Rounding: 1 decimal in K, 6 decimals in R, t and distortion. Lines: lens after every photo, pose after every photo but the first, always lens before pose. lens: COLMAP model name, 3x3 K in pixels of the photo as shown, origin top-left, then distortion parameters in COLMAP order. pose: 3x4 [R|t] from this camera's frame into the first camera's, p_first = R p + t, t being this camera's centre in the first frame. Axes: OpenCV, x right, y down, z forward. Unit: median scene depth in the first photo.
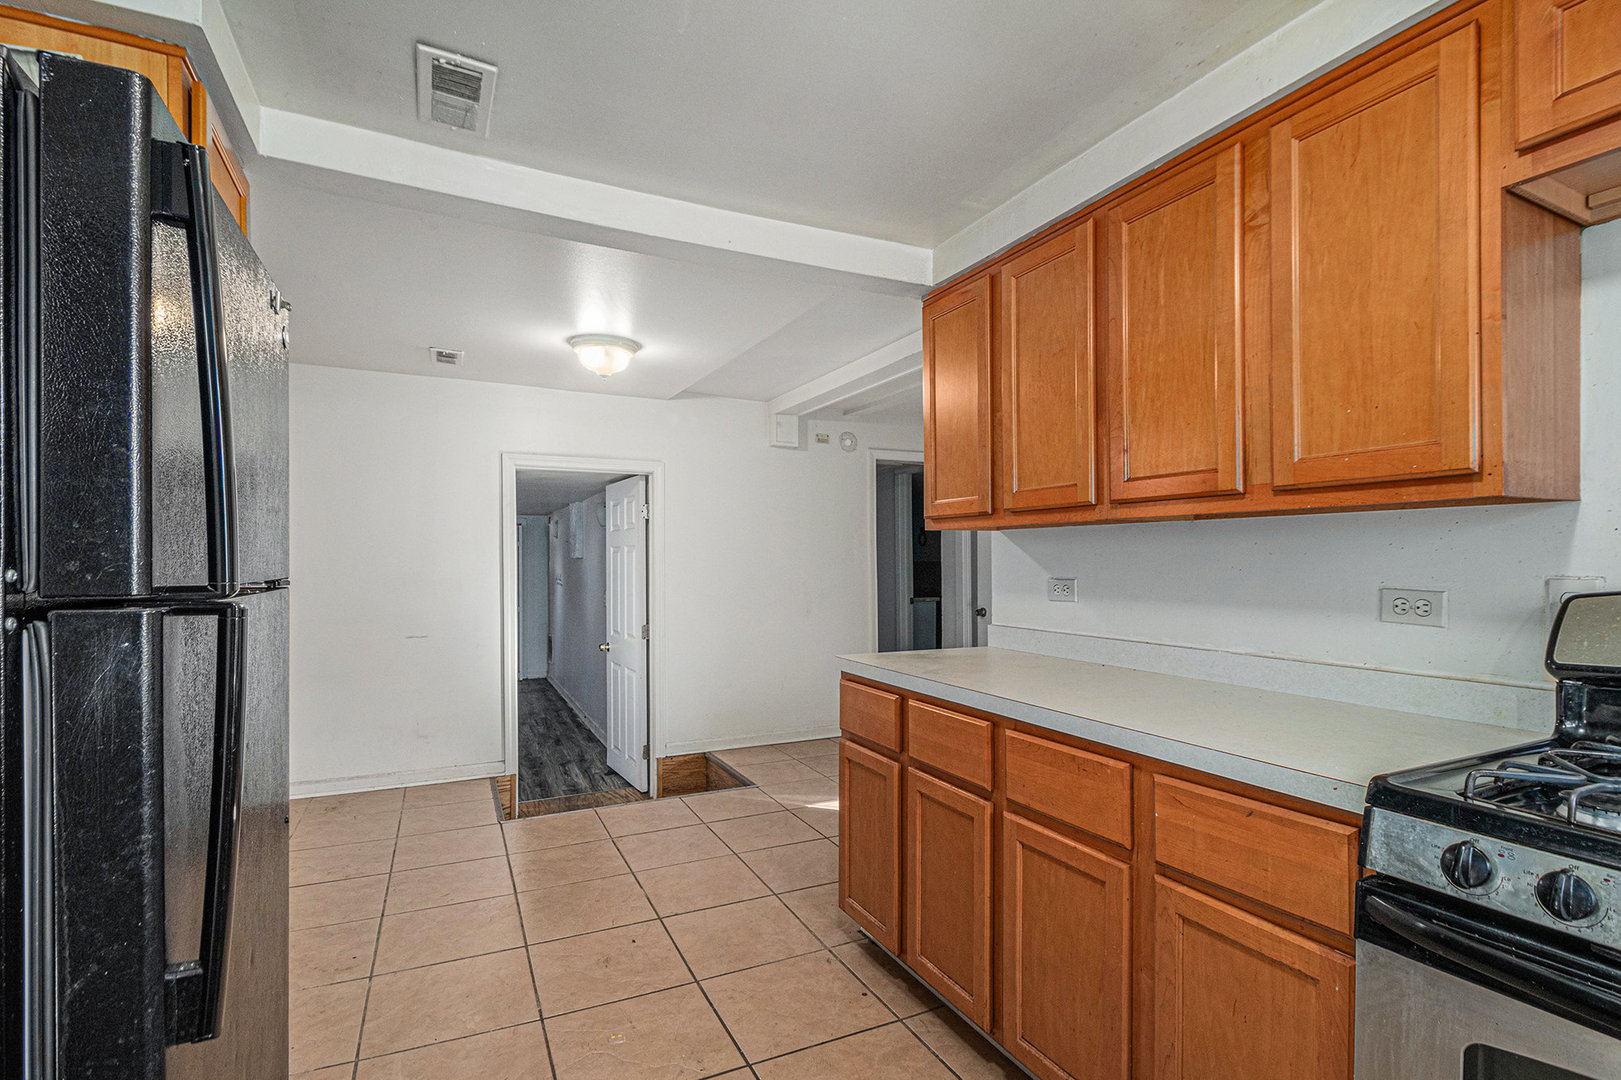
lens RADIAL K [[761.8, 0, 807.1], [0, 761.8, 533.0], [0, 0, 1]] dist [-0.013420, -0.000028]
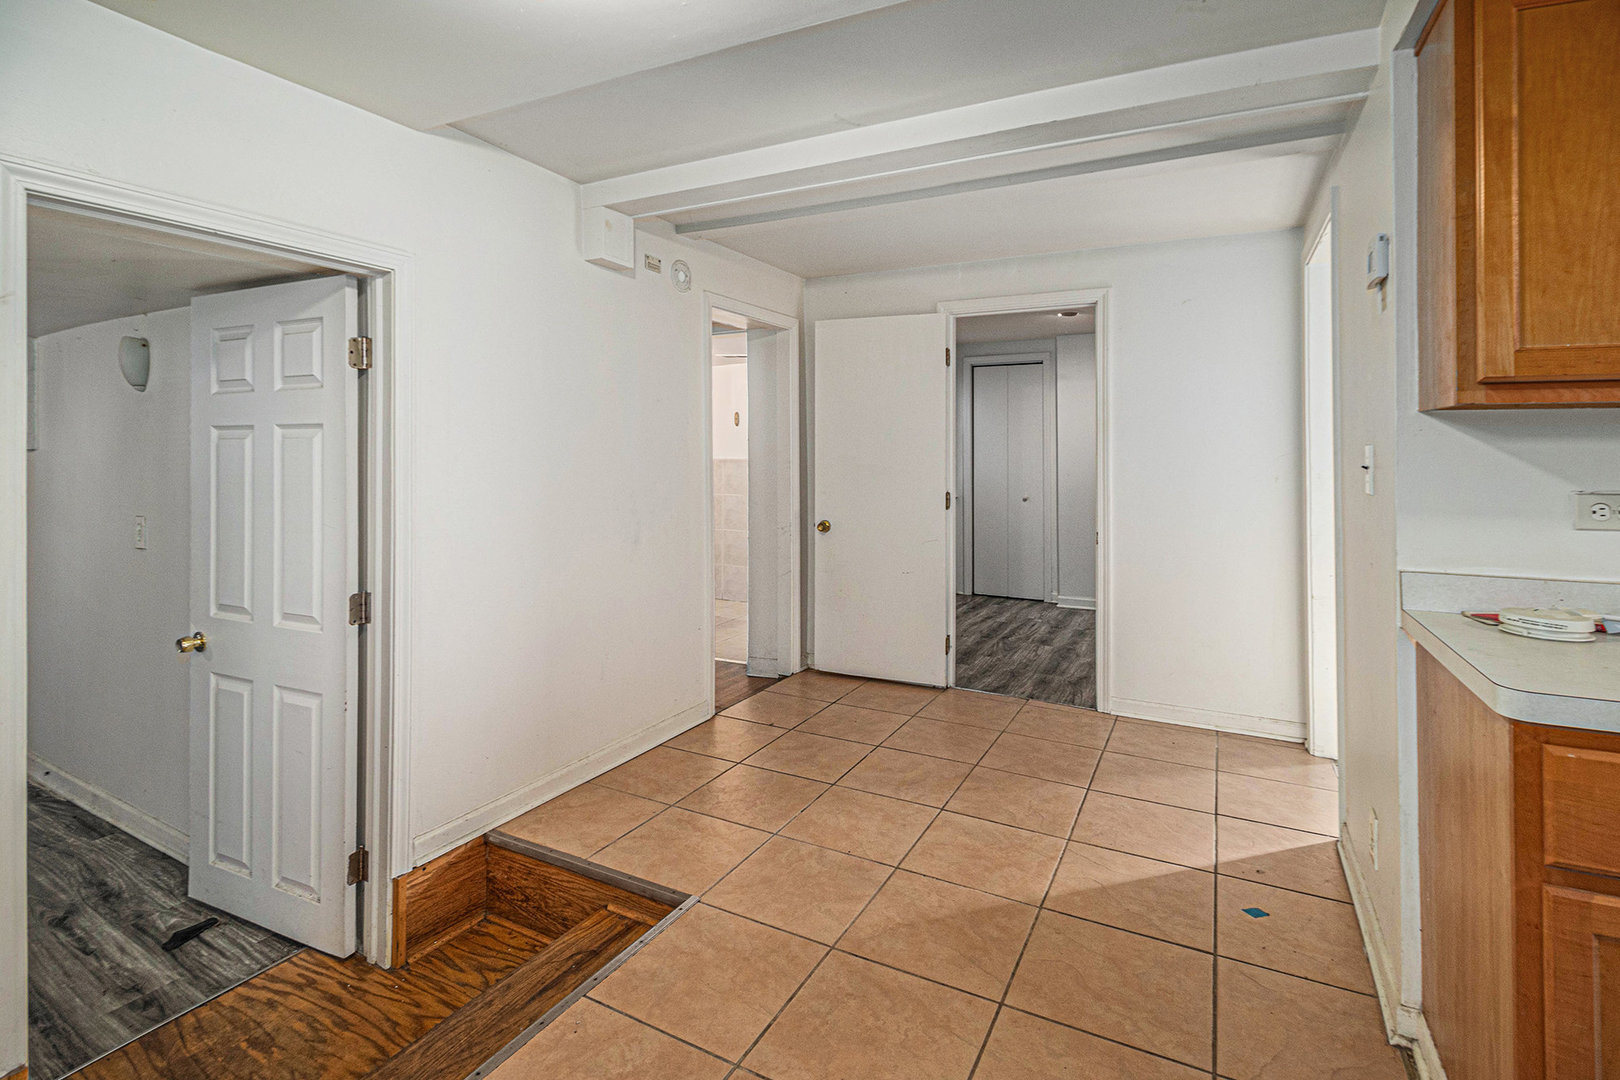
lens RADIAL K [[759.5, 0, 813.8], [0, 759.5, 427.3], [0, 0, 1]] dist [-0.000096, -0.012029]
pose [[0.806259, 0.027075, 0.590943, -0.261778], [-0.024869, 0.999620, -0.011869, 0.016658], [-0.591040, -0.005126, 0.806626, 0.457132]]
